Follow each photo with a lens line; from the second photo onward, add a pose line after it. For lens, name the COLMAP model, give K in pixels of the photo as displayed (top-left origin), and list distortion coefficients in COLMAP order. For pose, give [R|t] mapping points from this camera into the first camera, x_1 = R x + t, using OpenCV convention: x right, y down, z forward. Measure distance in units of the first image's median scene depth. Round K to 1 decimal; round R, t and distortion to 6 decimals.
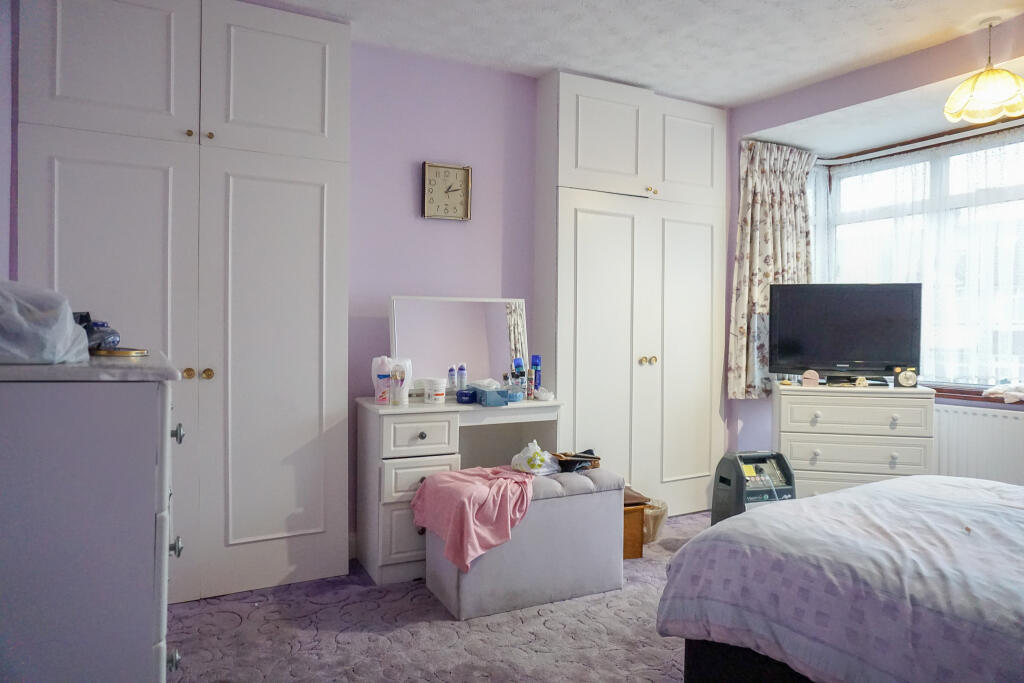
lens RADIAL K [[701.0, 0, 513.3], [0, 701.0, 338.5], [0, 0, 1]] dist [-0.005532, 0.004575]
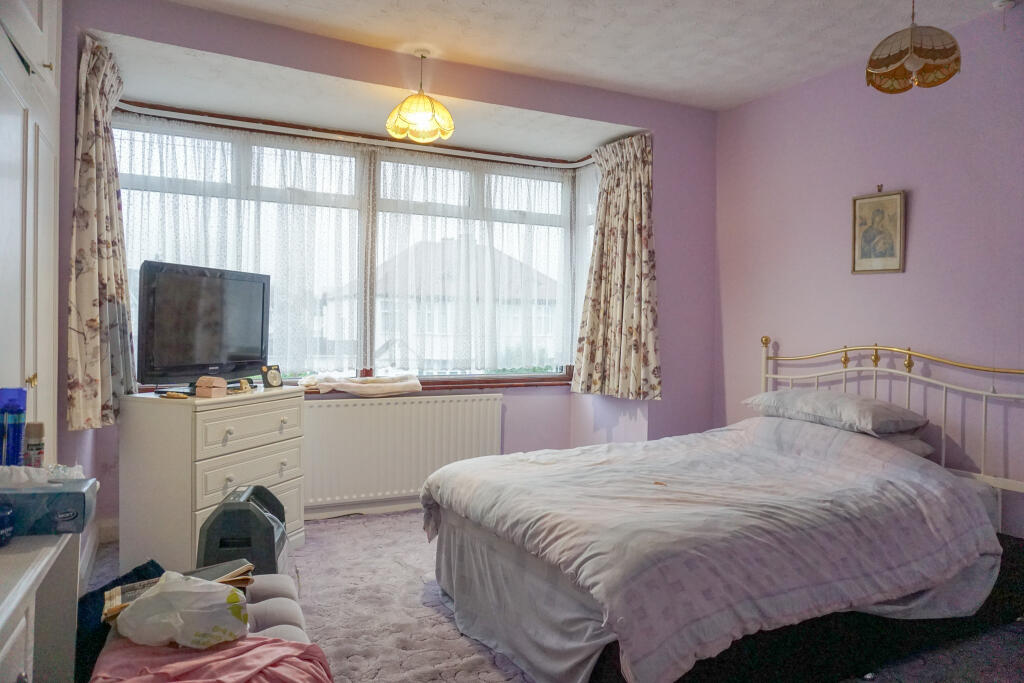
lens RADIAL K [[701.0, 0, 513.6], [0, 701.0, 339.0], [0, 0, 1]] dist [-0.005532, 0.004575]
pose [[0.045744, -0.018487, 0.998782, -0.336144], [0.000282, 0.999829, 0.018493, -0.010755], [-0.998953, -0.000564, 0.045742, 0.609171]]
